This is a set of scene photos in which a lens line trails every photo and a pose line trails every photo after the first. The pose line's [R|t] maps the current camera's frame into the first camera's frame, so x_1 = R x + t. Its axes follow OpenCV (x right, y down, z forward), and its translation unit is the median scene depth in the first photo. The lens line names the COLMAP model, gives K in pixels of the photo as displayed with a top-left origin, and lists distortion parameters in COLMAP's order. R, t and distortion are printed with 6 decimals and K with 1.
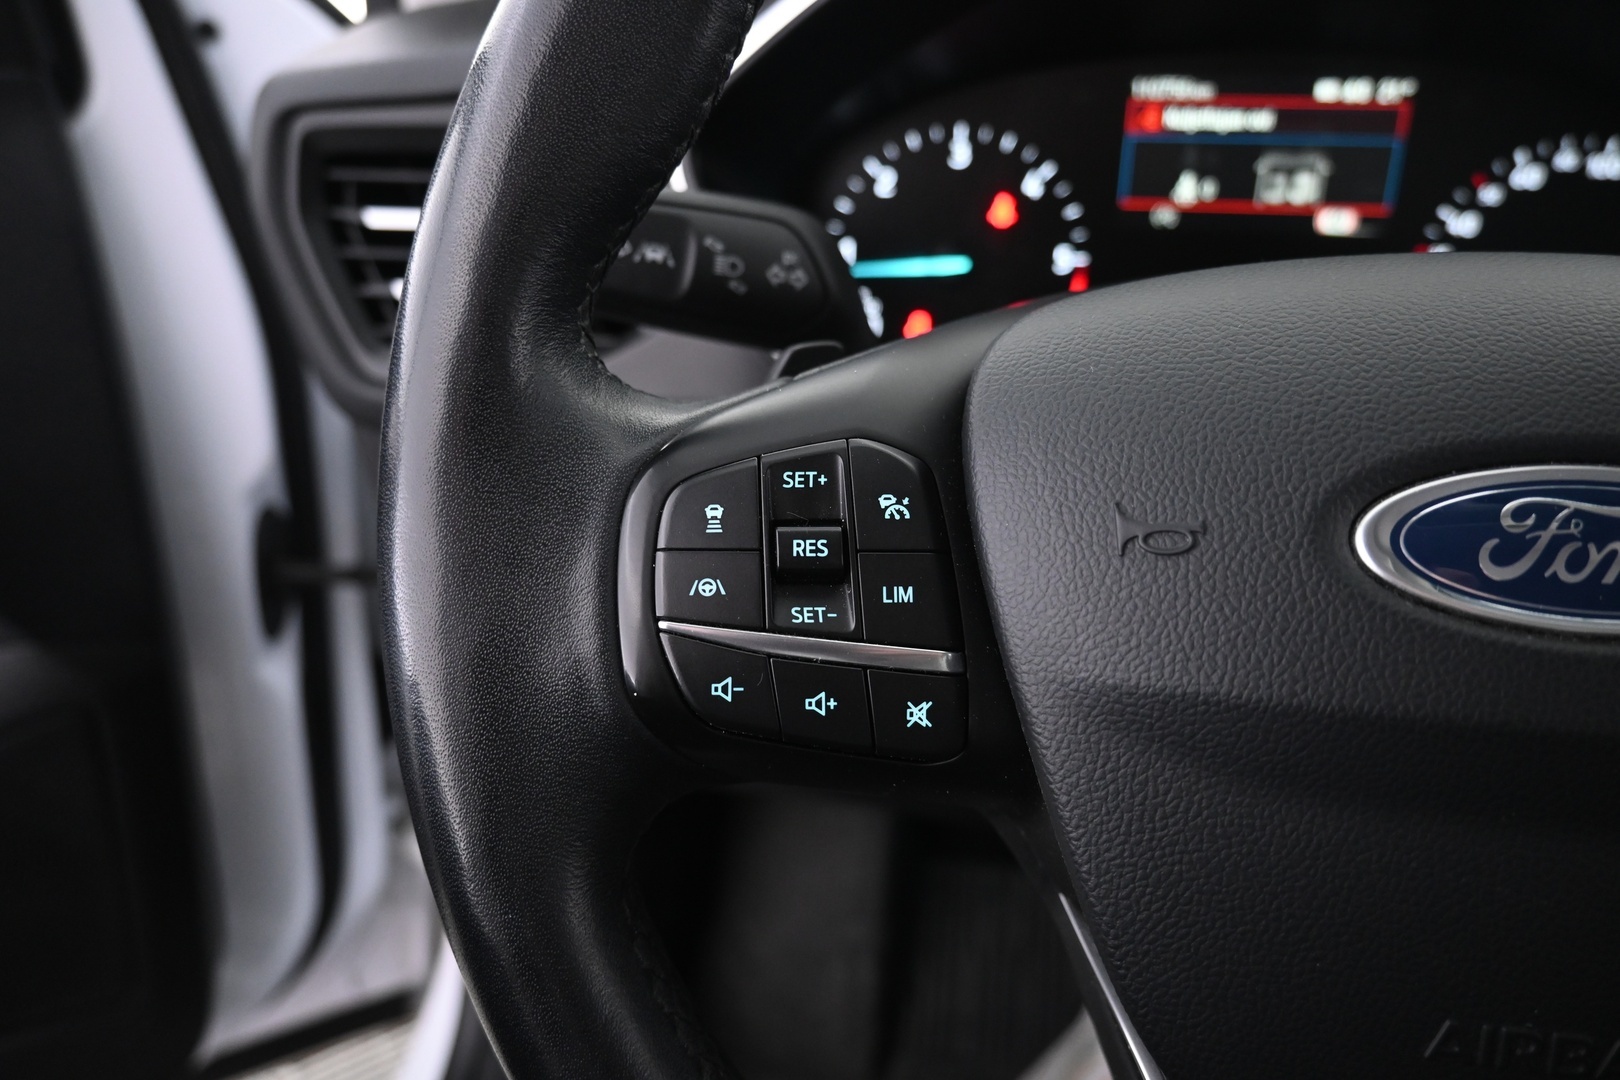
lens RADIAL K [[1175.6, 0, 810.0], [0, 1175.6, 540.0], [0, 0, 1]] dist [-0.080727, -0.002794]
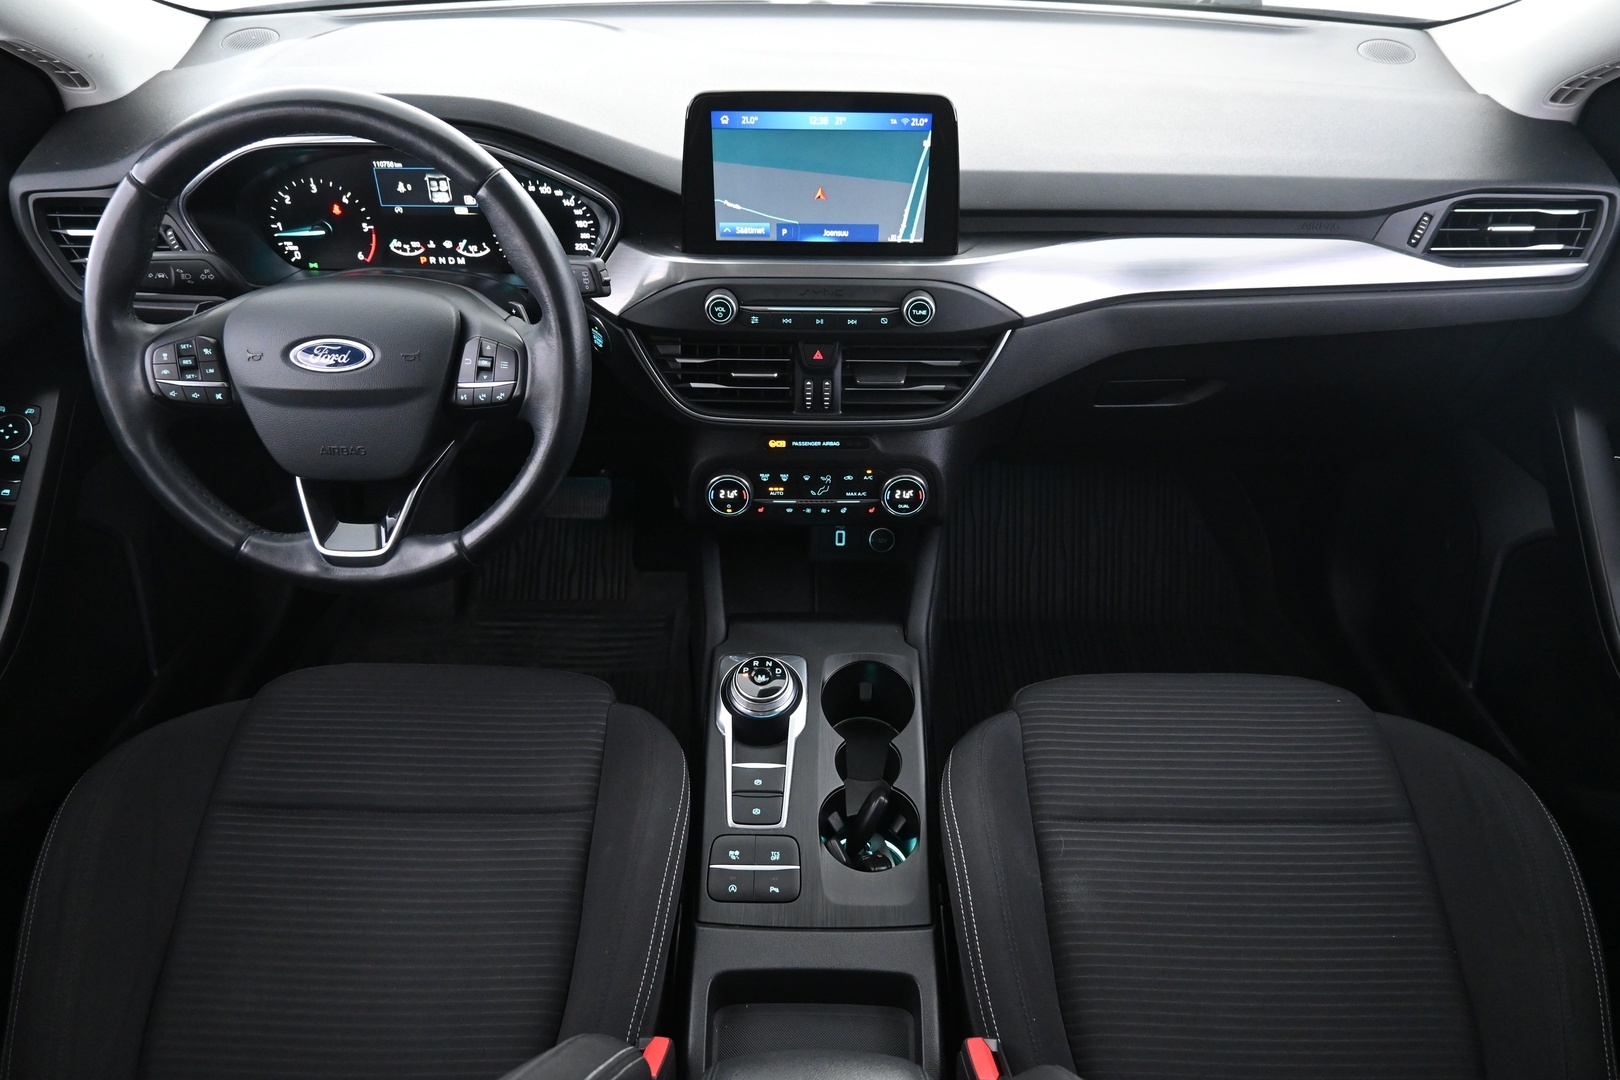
lens RADIAL K [[1106.9, 0, 810.0], [0, 1106.9, 540.0], [0, 0, 1]] dist [-0.001290, -0.004678]
pose [[0.985204, -0.083759, 0.149526, 1.670051], [0.046110, 0.969816, 0.239439, -0.237884], [-0.165067, -0.229002, 0.959328, -3.669439]]
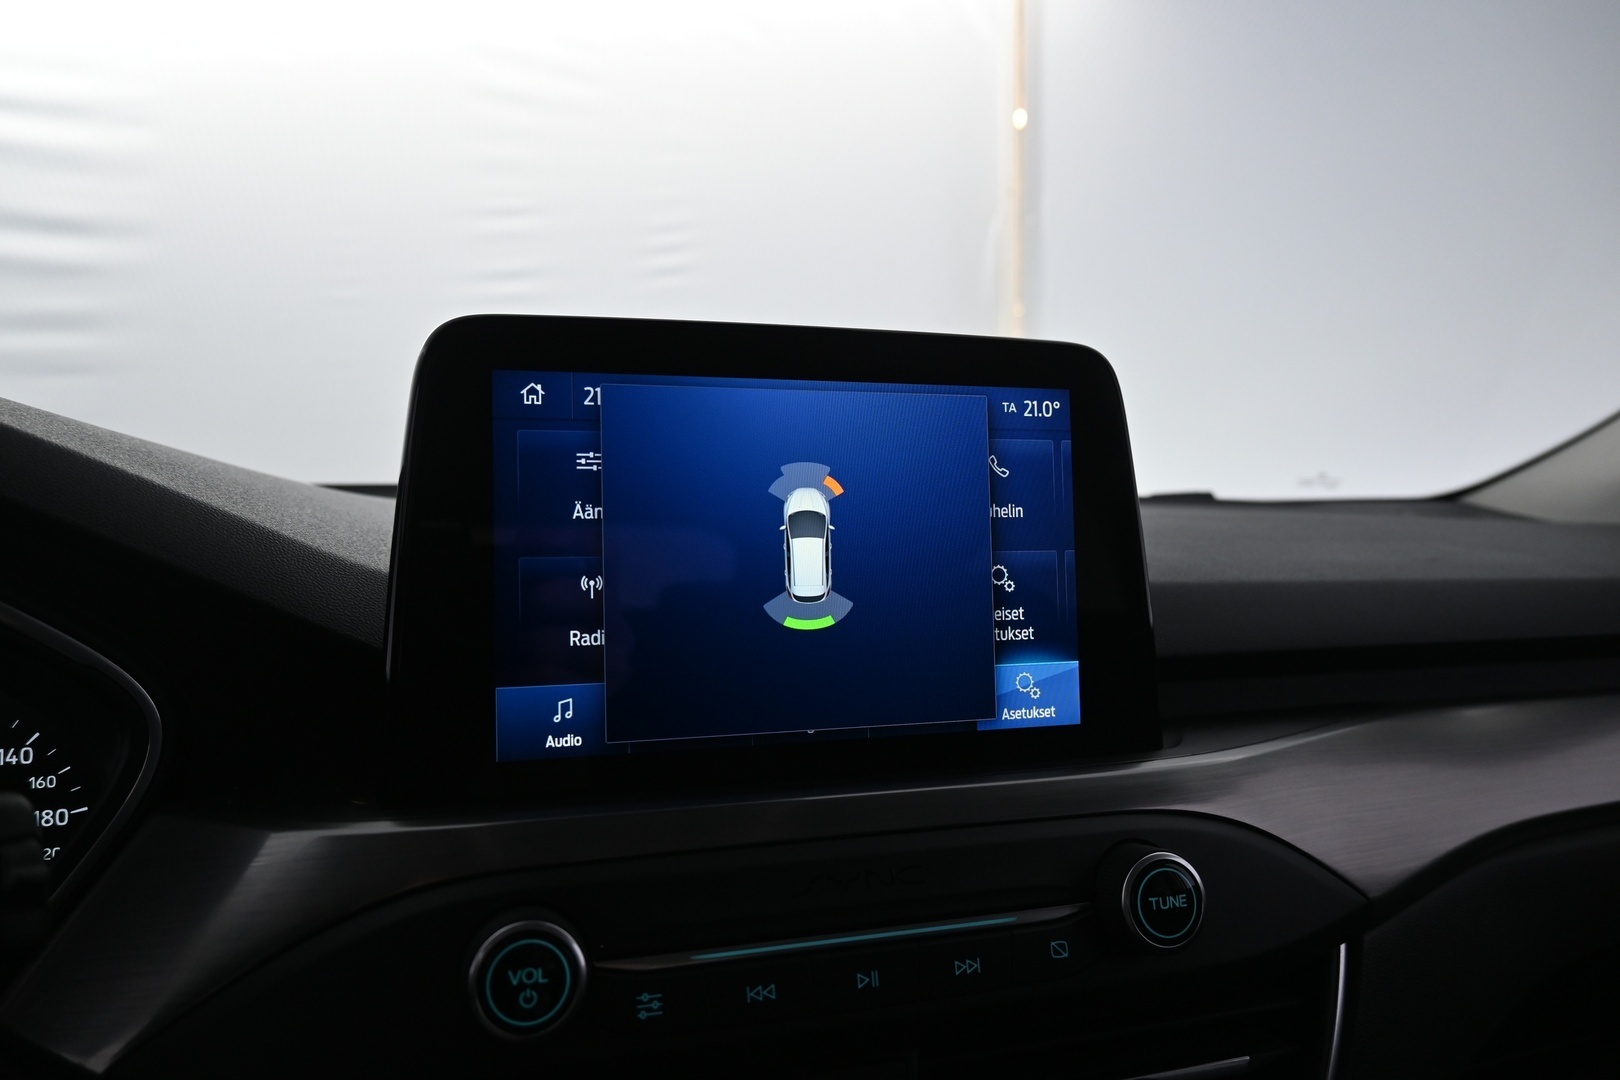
lens RADIAL K [[1117.4, 0, 810.0], [0, 1117.4, 540.0], [0, 0, 1]] dist [0.011115, -0.037914]
pose [[0.888790, 0.006548, 0.458268, 1.778606], [0.183645, 0.911029, -0.369189, -0.002240], [-0.419913, 0.412290, 0.808511, -0.202077]]
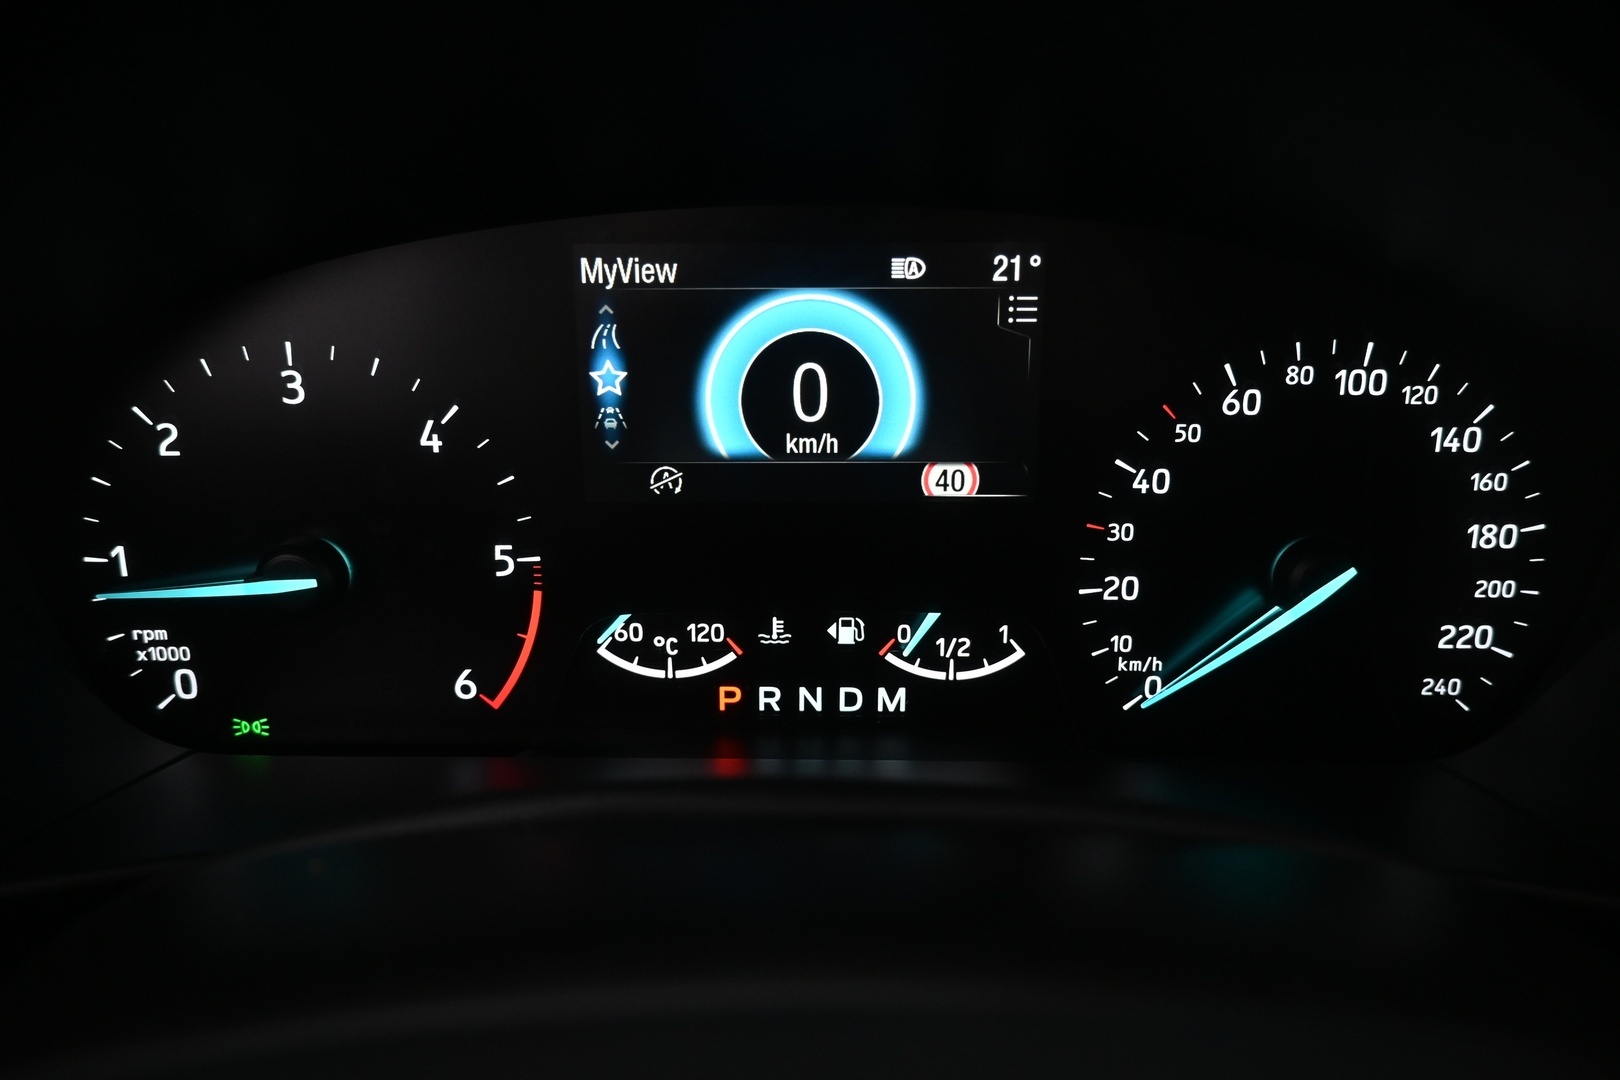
lens RADIAL K [[1117.4, 0, 810.0], [0, 1117.4, 540.0], [0, 0, 1]] dist [0.011115, -0.037914]
pose [[0.985795, -0.039671, 0.163204, 0.606438], [0.055736, 0.993909, -0.095070, -0.412328], [-0.158438, 0.102815, 0.982001, 0.934016]]
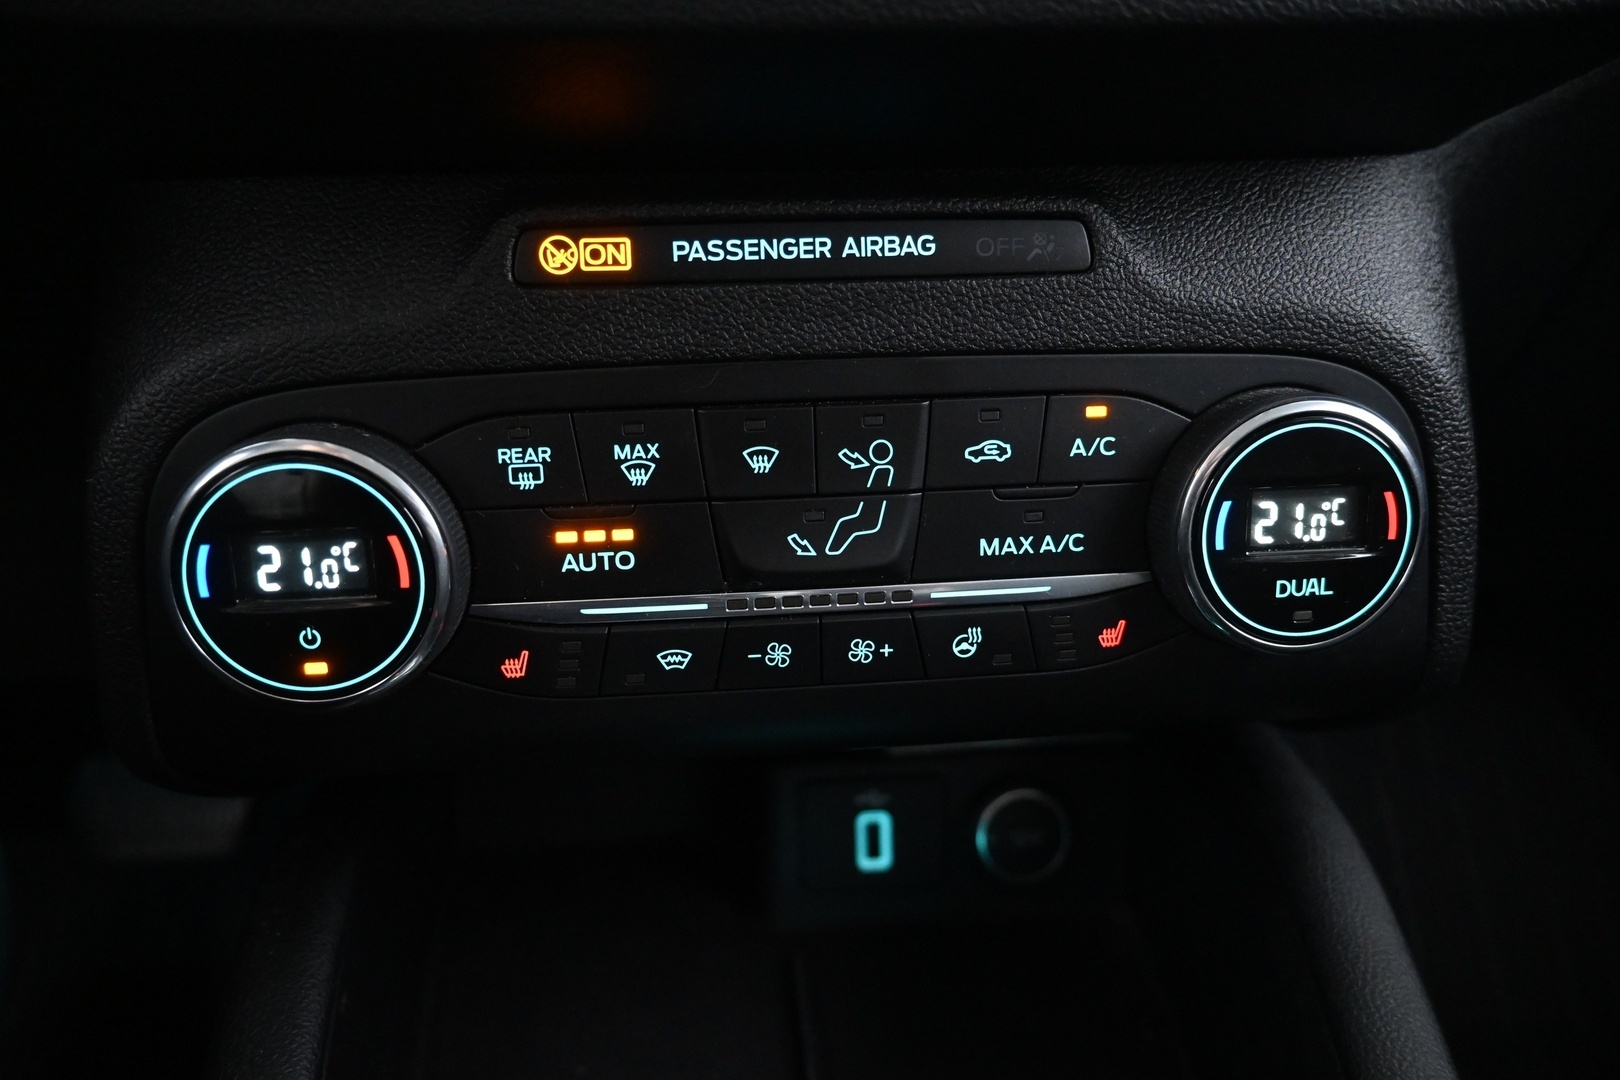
lens RADIAL K [[1117.4, 0, 810.0], [0, 1117.4, 540.0], [0, 0, 1]] dist [0.011115, -0.037914]
pose [[0.965641, -0.080671, 0.247043, 2.278220], [0.097816, 0.993518, -0.057913, 0.888924], [-0.240769, 0.080088, 0.967272, 0.617412]]
